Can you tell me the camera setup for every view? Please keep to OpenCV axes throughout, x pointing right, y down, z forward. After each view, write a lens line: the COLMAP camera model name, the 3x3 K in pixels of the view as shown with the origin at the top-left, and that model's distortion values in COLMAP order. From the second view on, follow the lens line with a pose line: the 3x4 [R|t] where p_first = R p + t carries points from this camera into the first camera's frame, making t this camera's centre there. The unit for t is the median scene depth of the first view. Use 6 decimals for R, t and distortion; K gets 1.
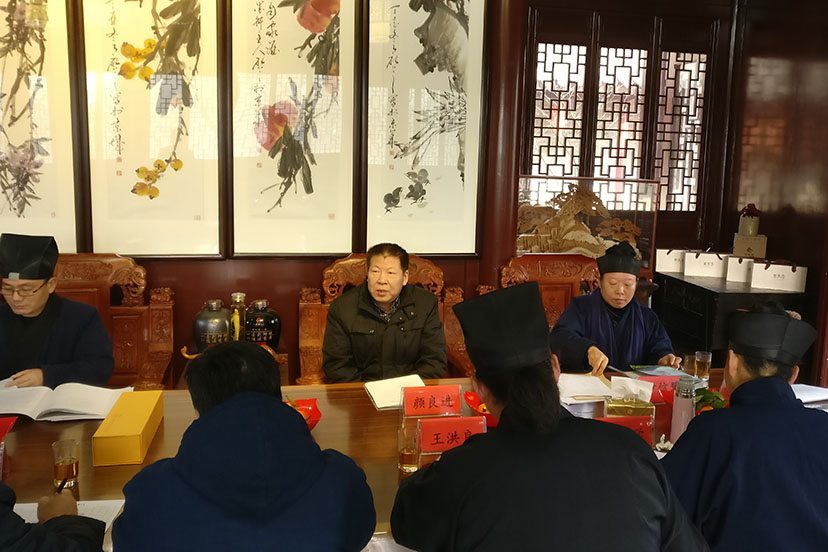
lens RADIAL K [[788.4, 0, 433.9], [0, 788.4, 262.4], [0, 0, 1]] dist [0.034084, 0.000000]
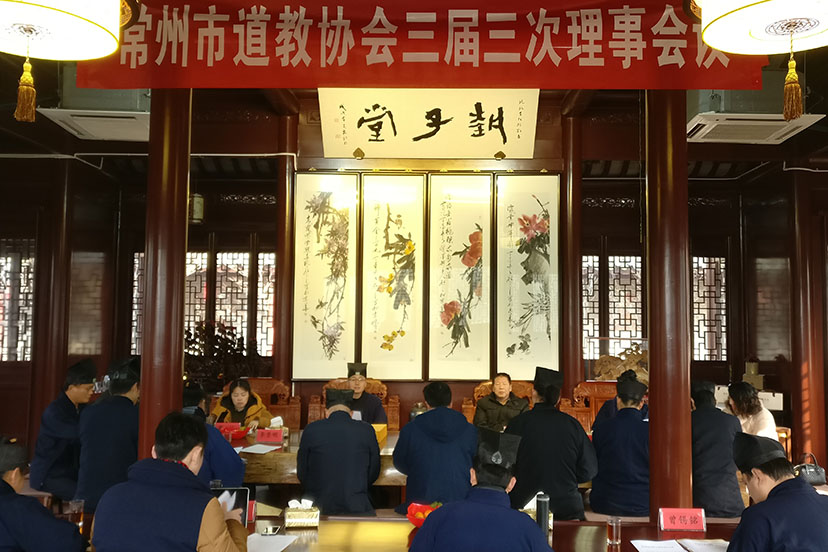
lens RADIAL K [[681.3, 0, 422.2], [0, 681.3, 274.0], [0, 0, 1]] dist [0.005280, -0.012404]
pose [[0.974307, -0.033898, -0.222660, 0.112412], [-0.013521, 0.978023, -0.208059, 0.085940], [0.224819, 0.205723, 0.952436, -0.651581]]
